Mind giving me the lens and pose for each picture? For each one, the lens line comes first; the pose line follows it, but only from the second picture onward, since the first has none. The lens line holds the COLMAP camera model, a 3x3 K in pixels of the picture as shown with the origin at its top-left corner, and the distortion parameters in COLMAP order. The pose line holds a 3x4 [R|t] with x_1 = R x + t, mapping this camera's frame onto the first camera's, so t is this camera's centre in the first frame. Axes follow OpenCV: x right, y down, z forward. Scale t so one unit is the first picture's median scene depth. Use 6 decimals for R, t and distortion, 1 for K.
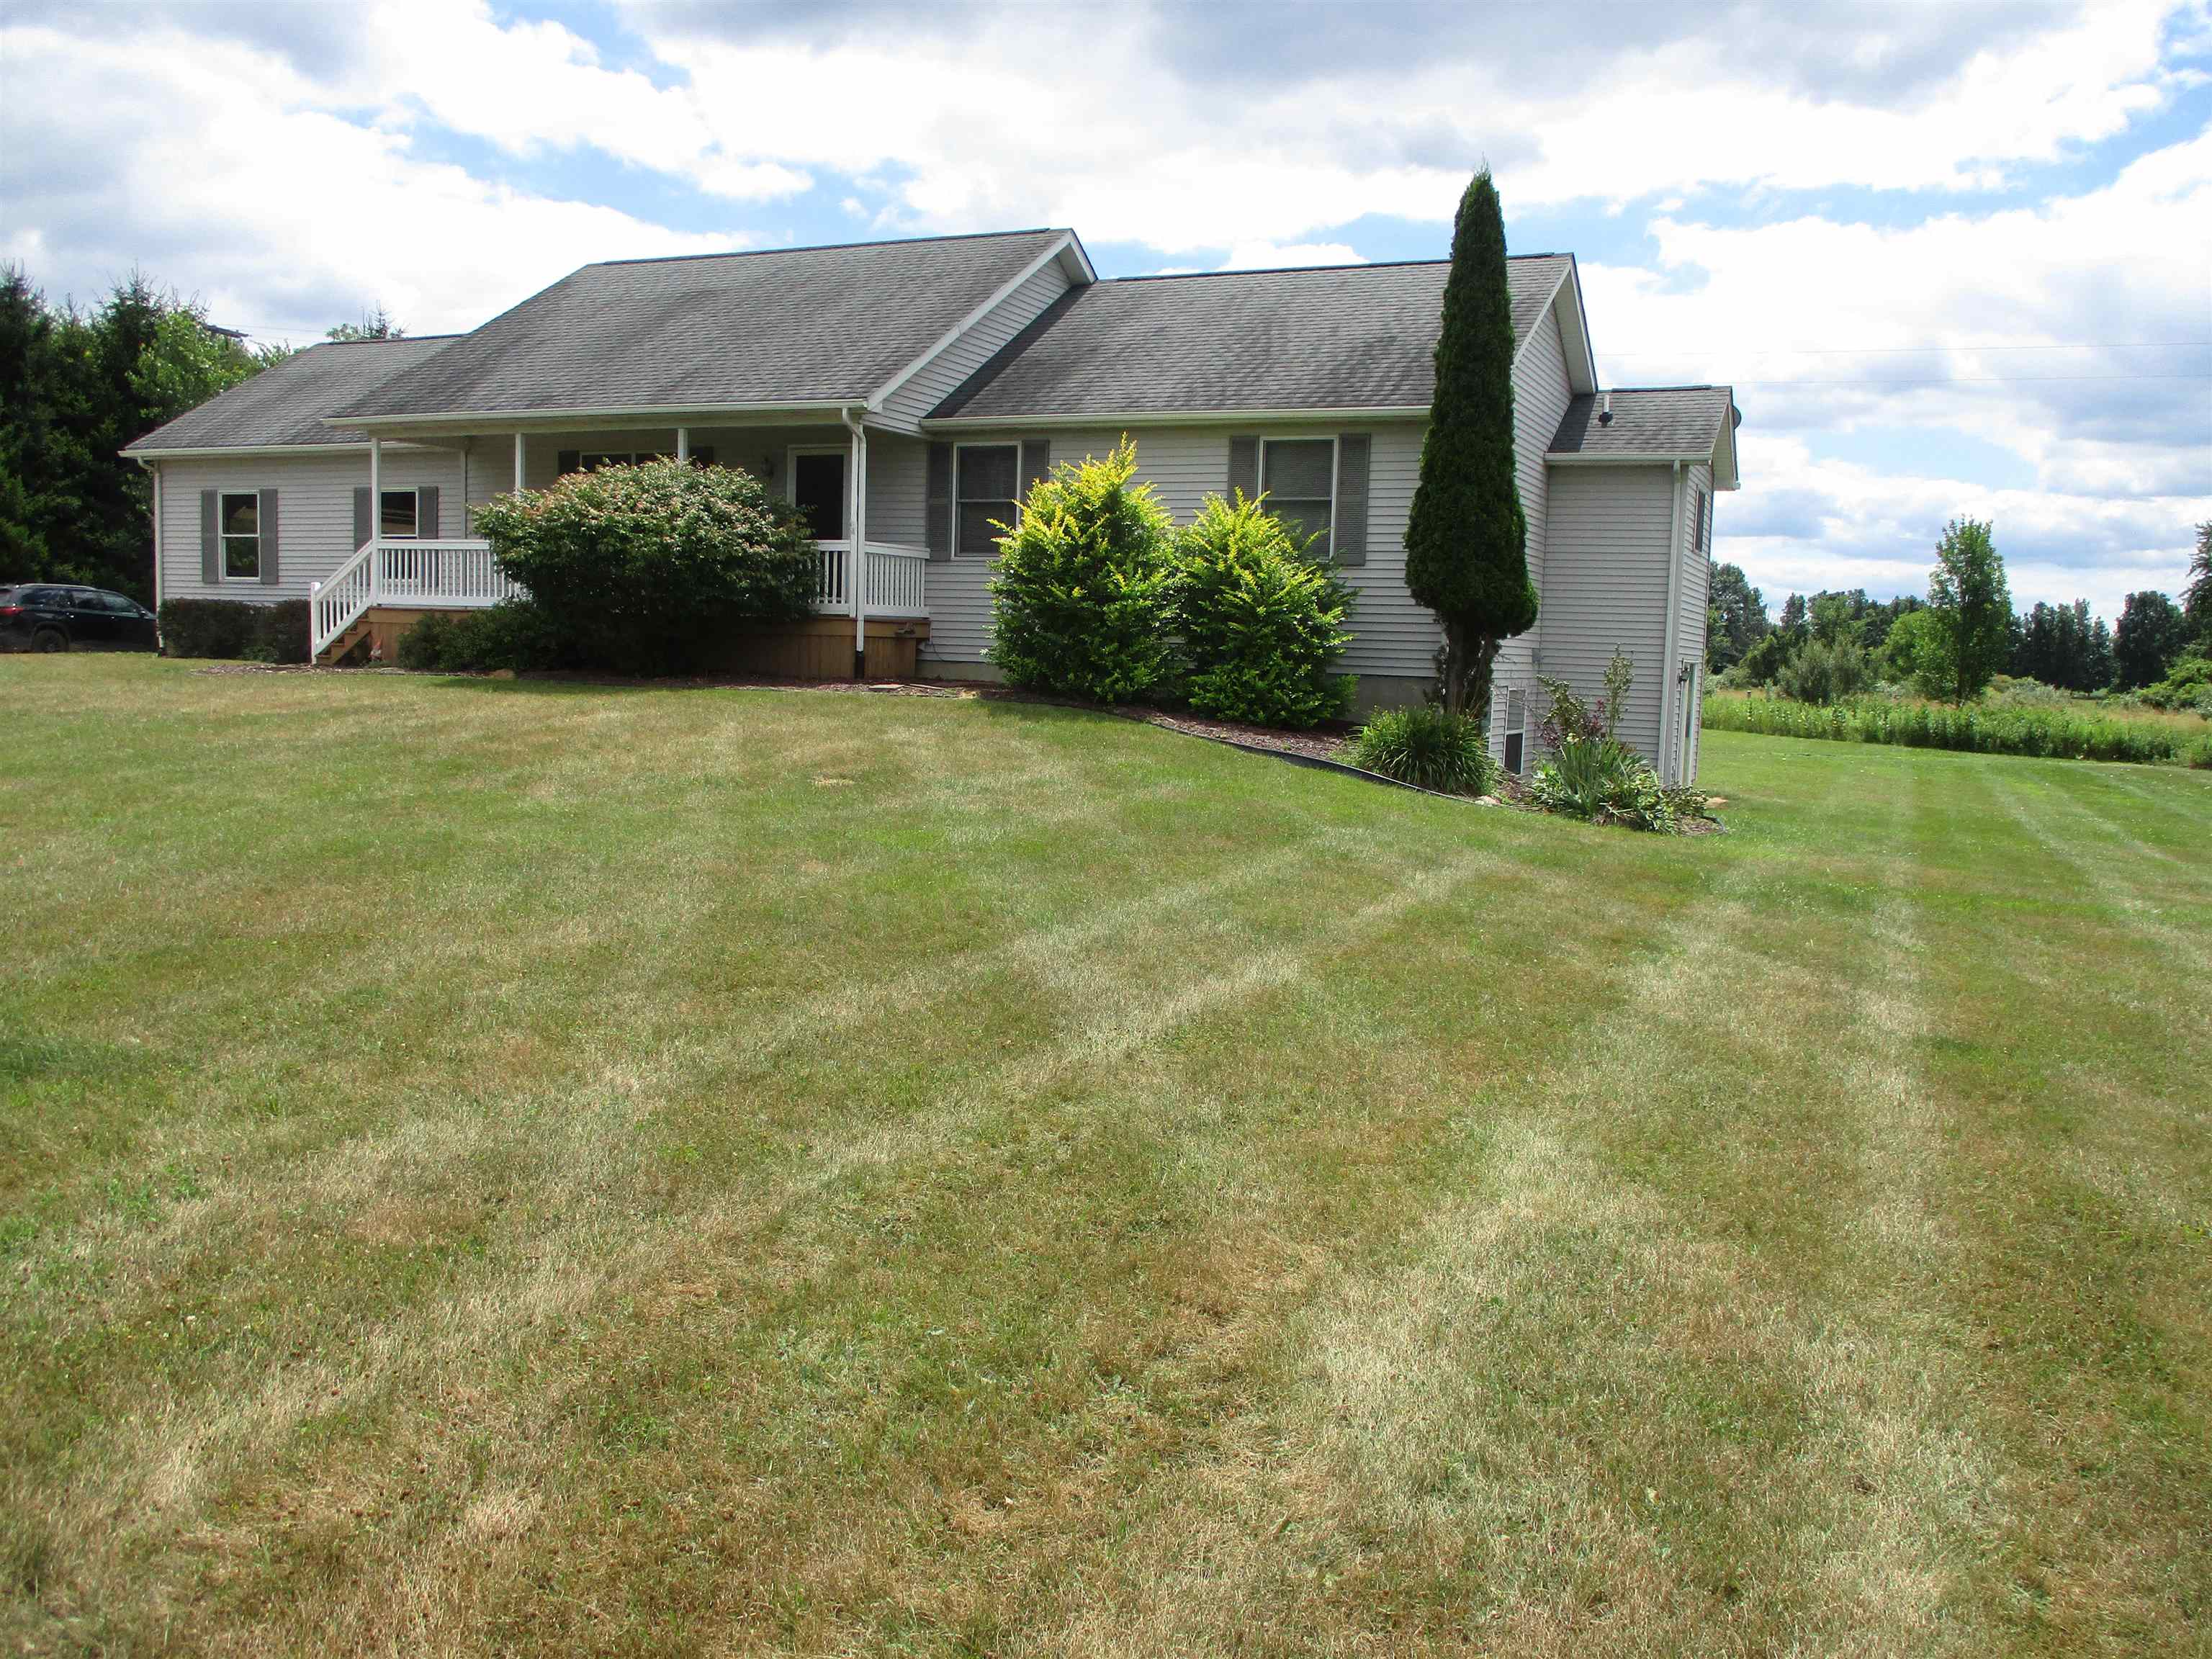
lens RADIAL K [[1818.3, 0, 1116.5], [0, 1818.3, 832.9], [0, 0, 1]] dist [-0.041705, 0.012559]
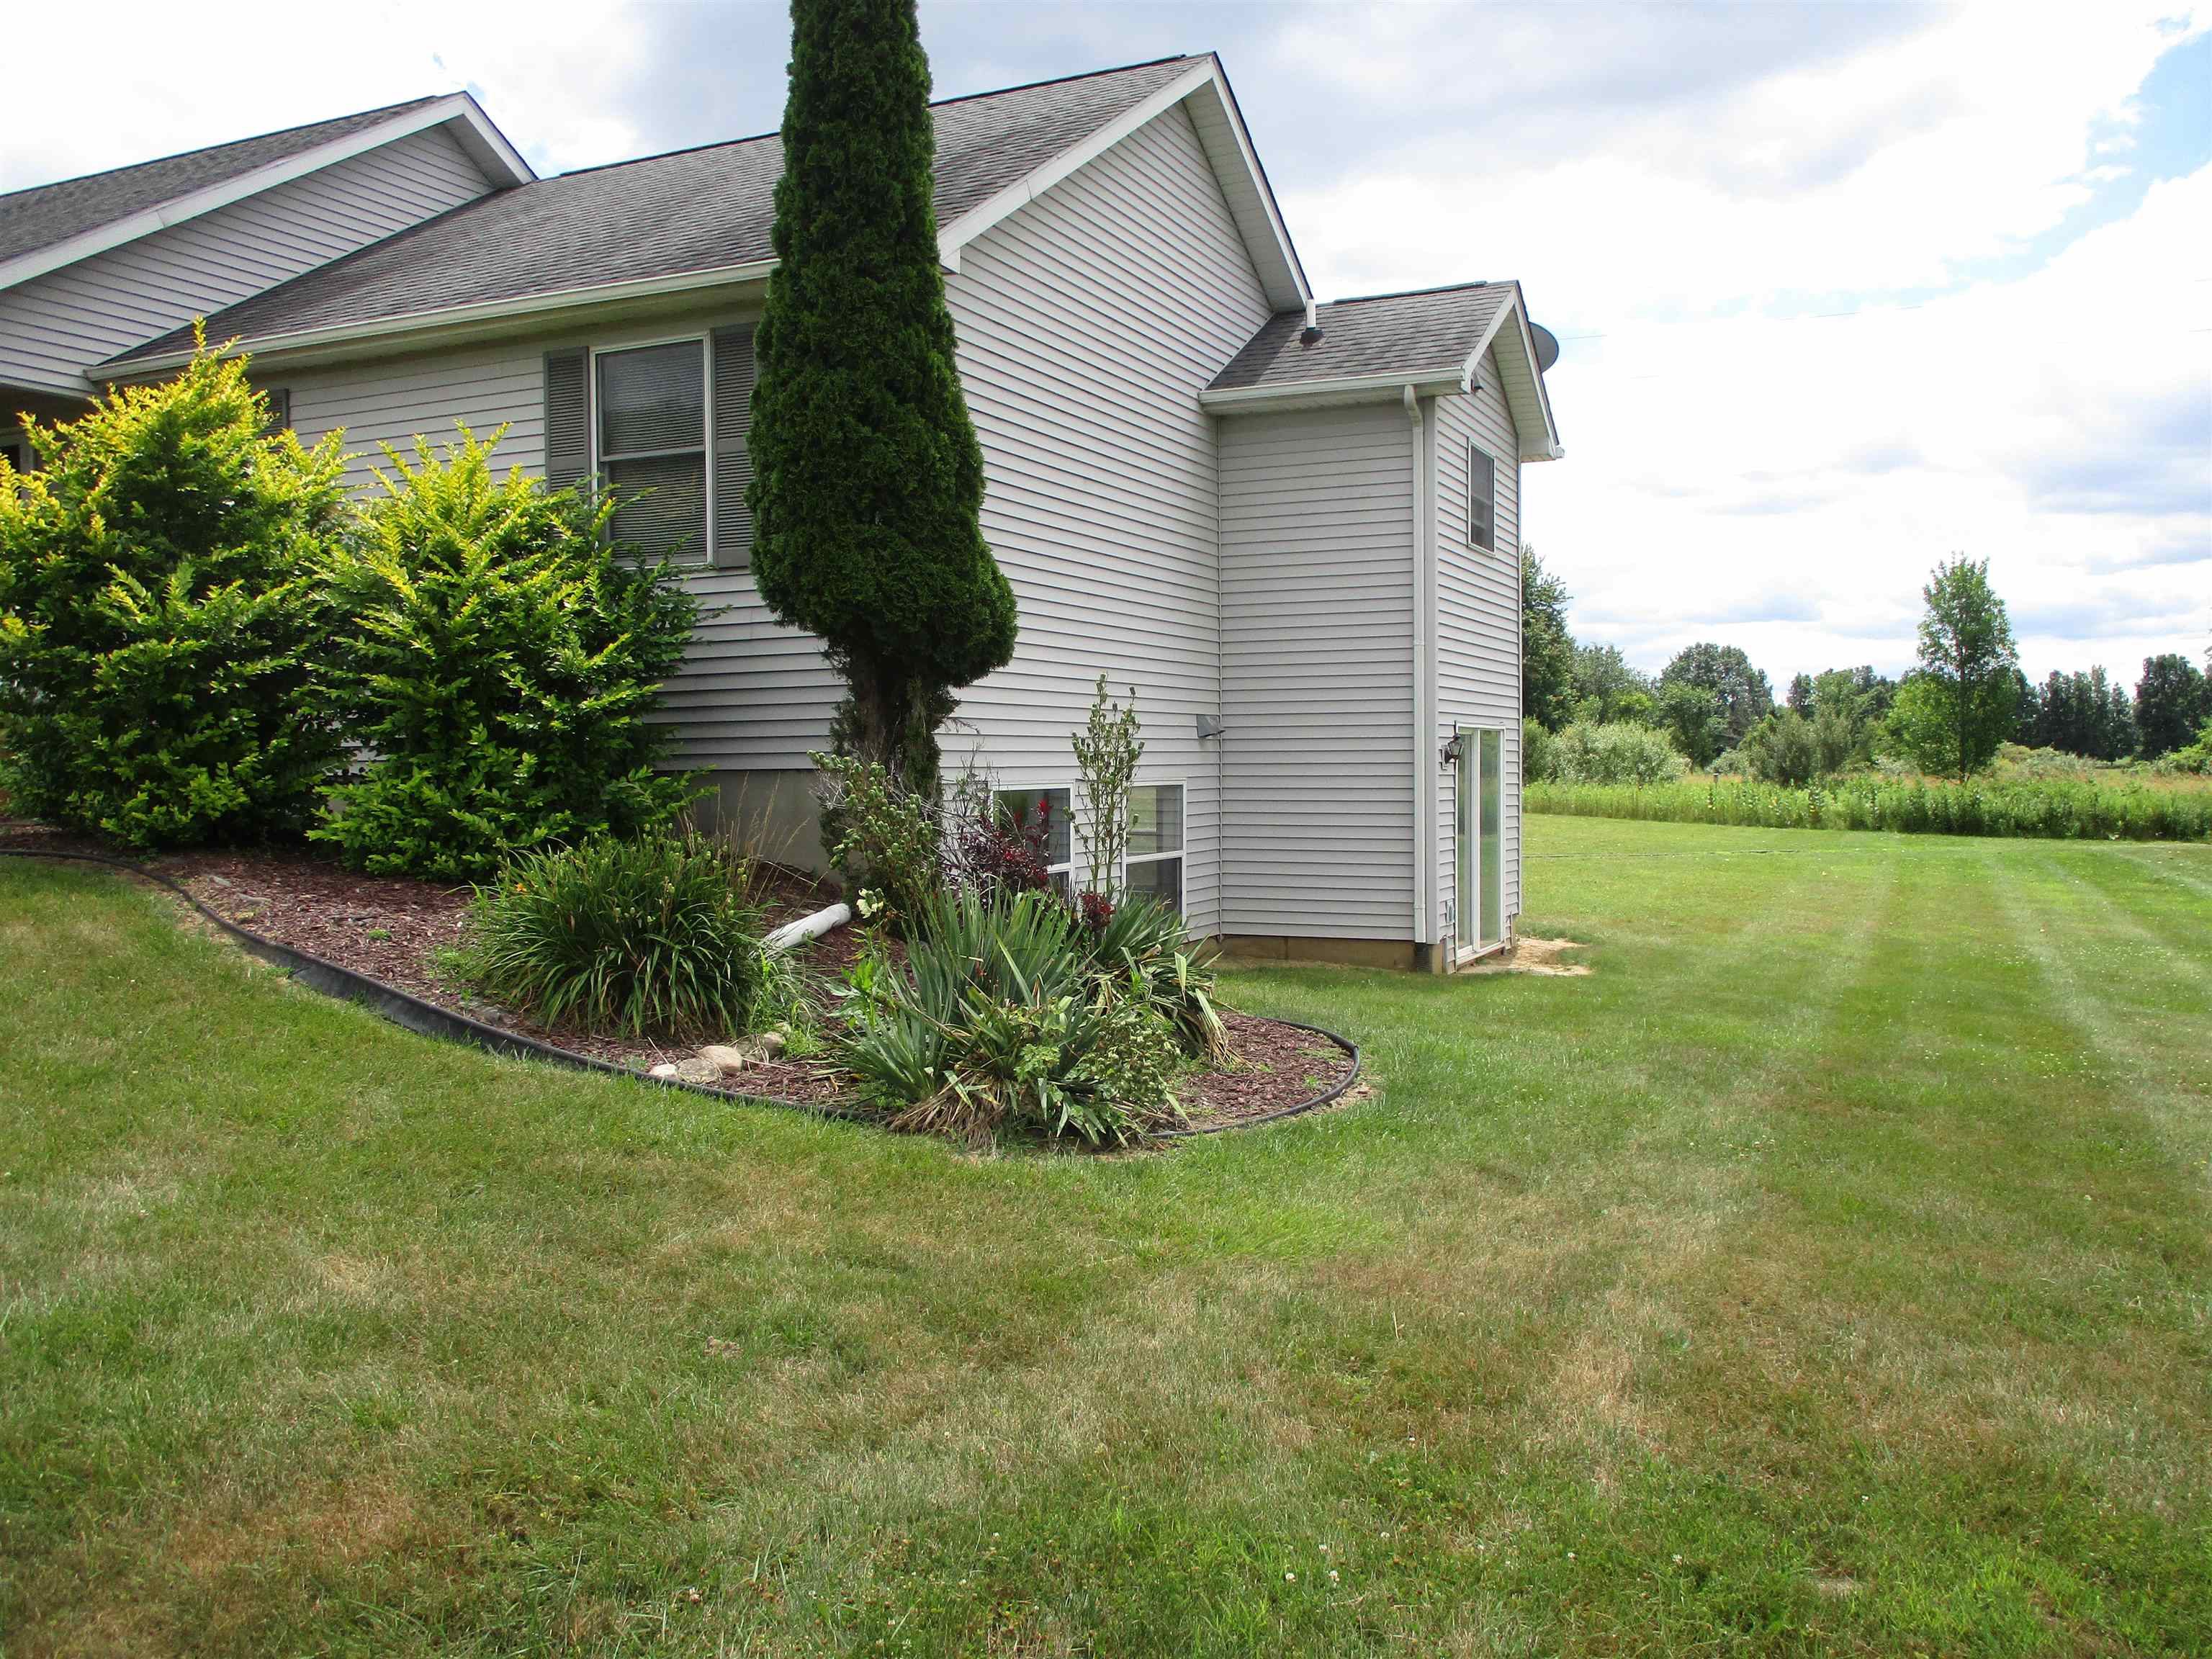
lens RADIAL K [[1818.3, 0, 1116.5], [0, 1818.3, 832.9], [0, 0, 1]] dist [-0.041705, 0.012559]
pose [[0.999087, -0.041135, -0.011550, 0.089853], [0.040352, 0.997299, -0.061374, -0.011712], [0.014044, 0.060852, 0.998048, 0.173871]]
